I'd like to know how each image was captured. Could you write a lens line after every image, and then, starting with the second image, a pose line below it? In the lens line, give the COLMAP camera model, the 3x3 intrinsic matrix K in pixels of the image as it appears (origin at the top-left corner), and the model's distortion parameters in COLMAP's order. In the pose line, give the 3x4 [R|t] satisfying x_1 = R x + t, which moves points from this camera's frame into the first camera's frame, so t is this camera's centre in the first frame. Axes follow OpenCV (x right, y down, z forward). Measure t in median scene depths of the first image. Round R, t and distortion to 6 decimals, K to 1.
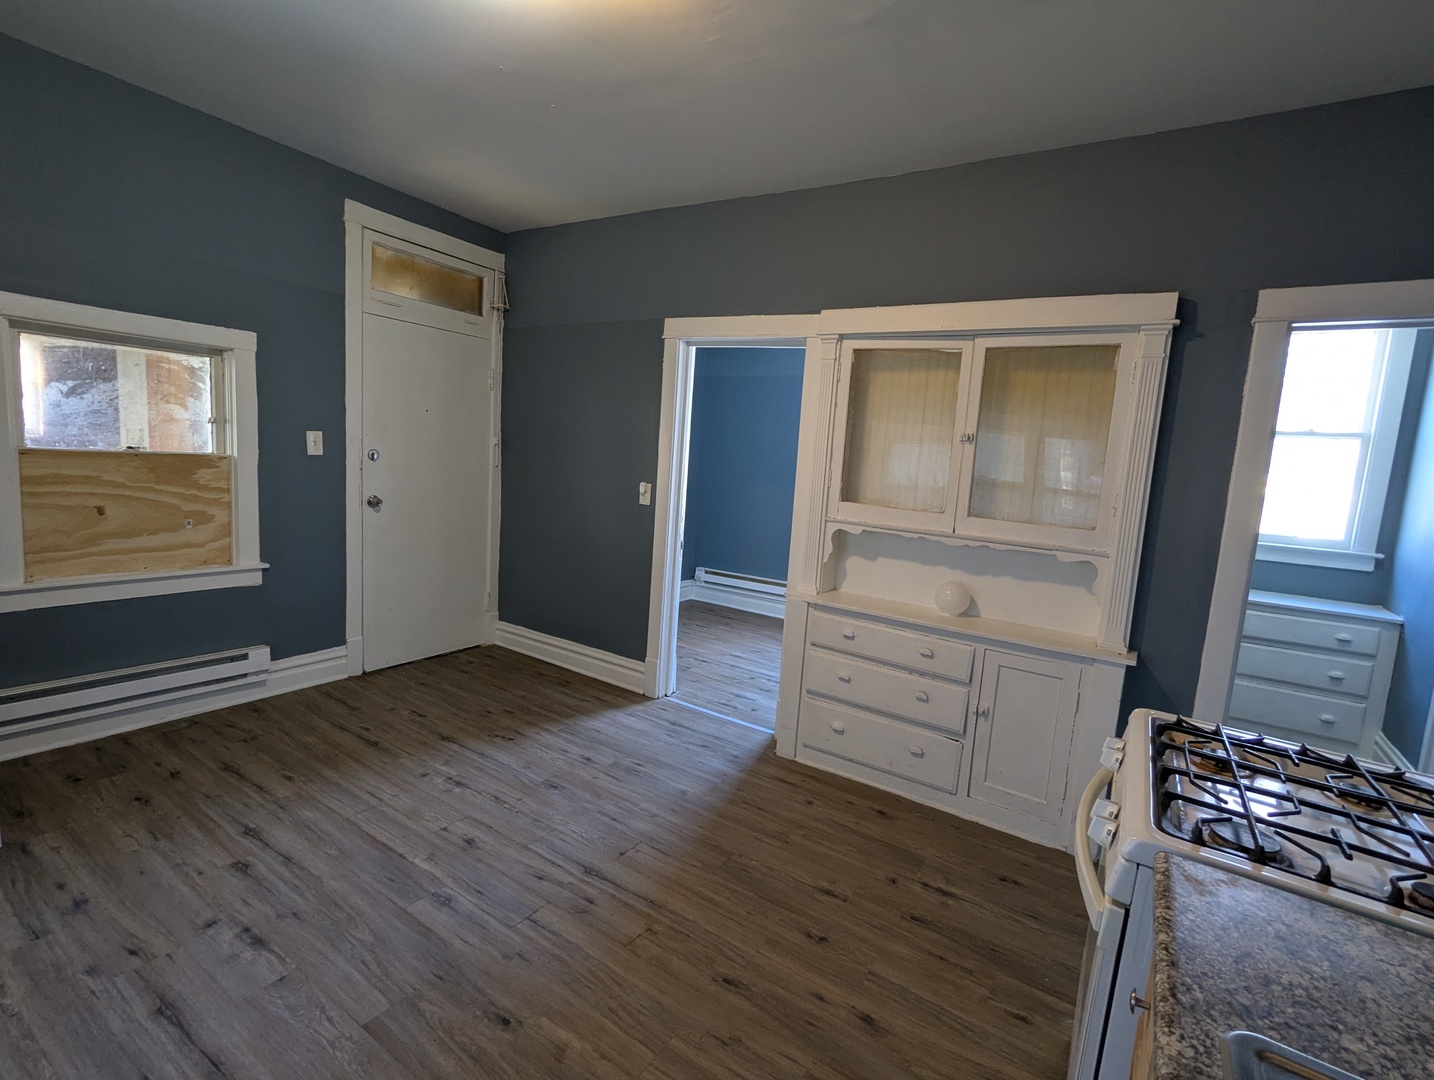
lens RADIAL K [[680.3, 0, 716.4], [0, 680.3, 539.3], [0, 0, 1]] dist [-0.002241, 0.000364]
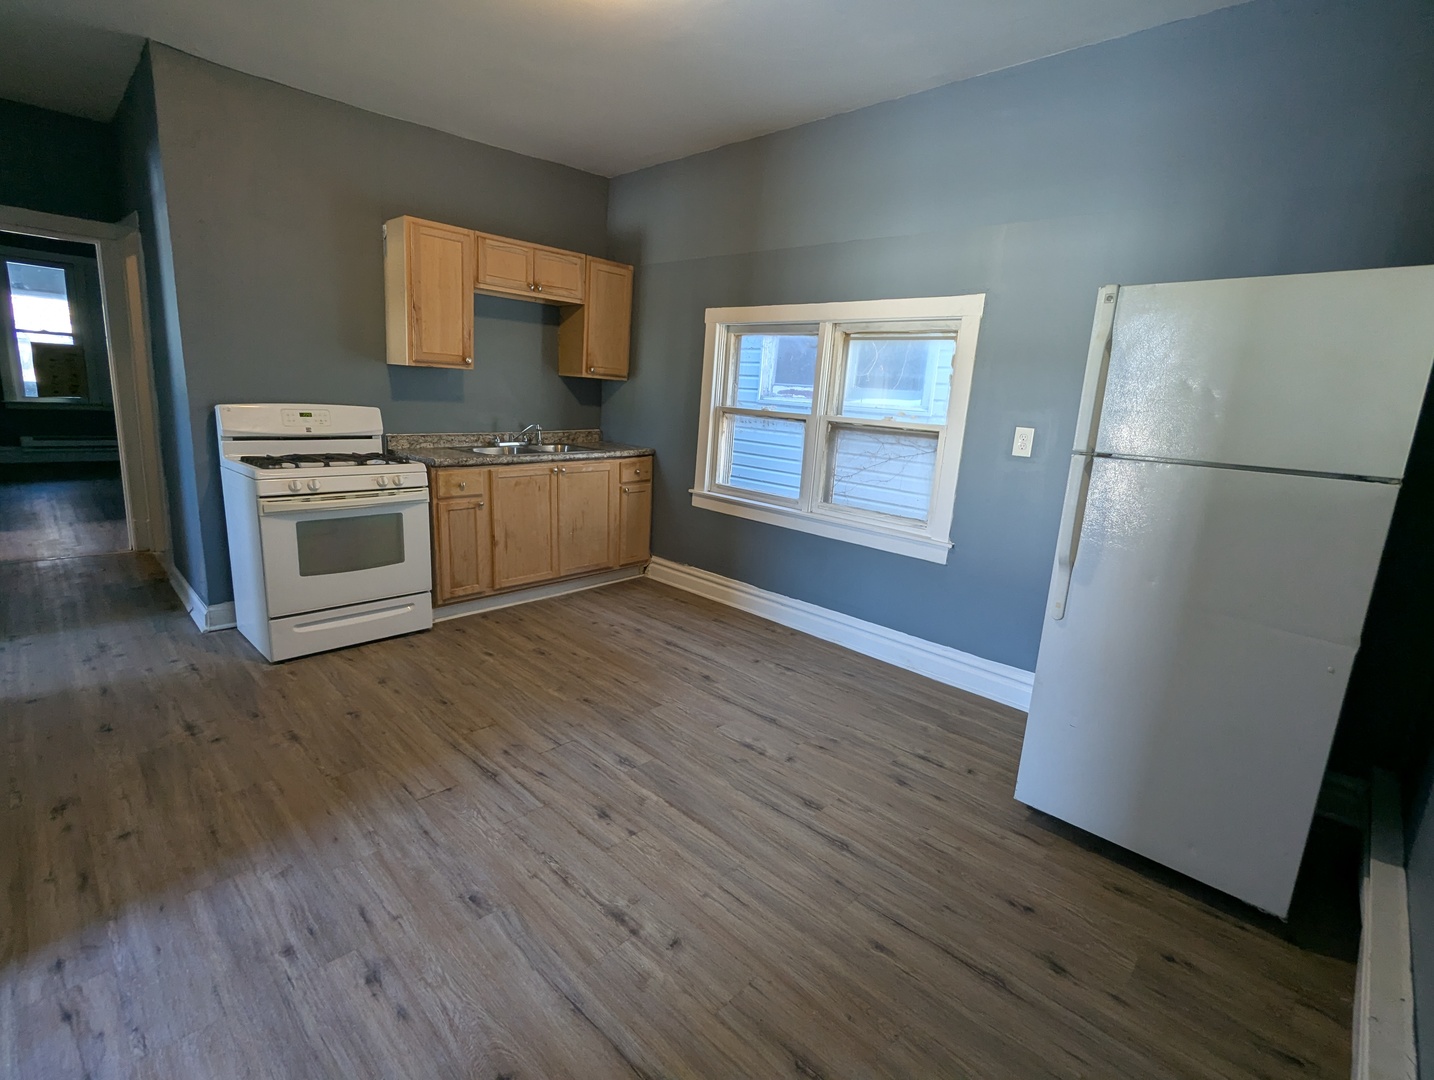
lens RADIAL K [[680.3, 0, 714.4], [0, 680.3, 541.0], [0, 0, 1]] dist [-0.002241, 0.000364]
pose [[-0.971790, -0.172500, 0.160833, -0.587089], [-0.108878, 0.933052, 0.342870, -0.216978], [-0.209211, 0.315686, -0.925512, 1.686669]]
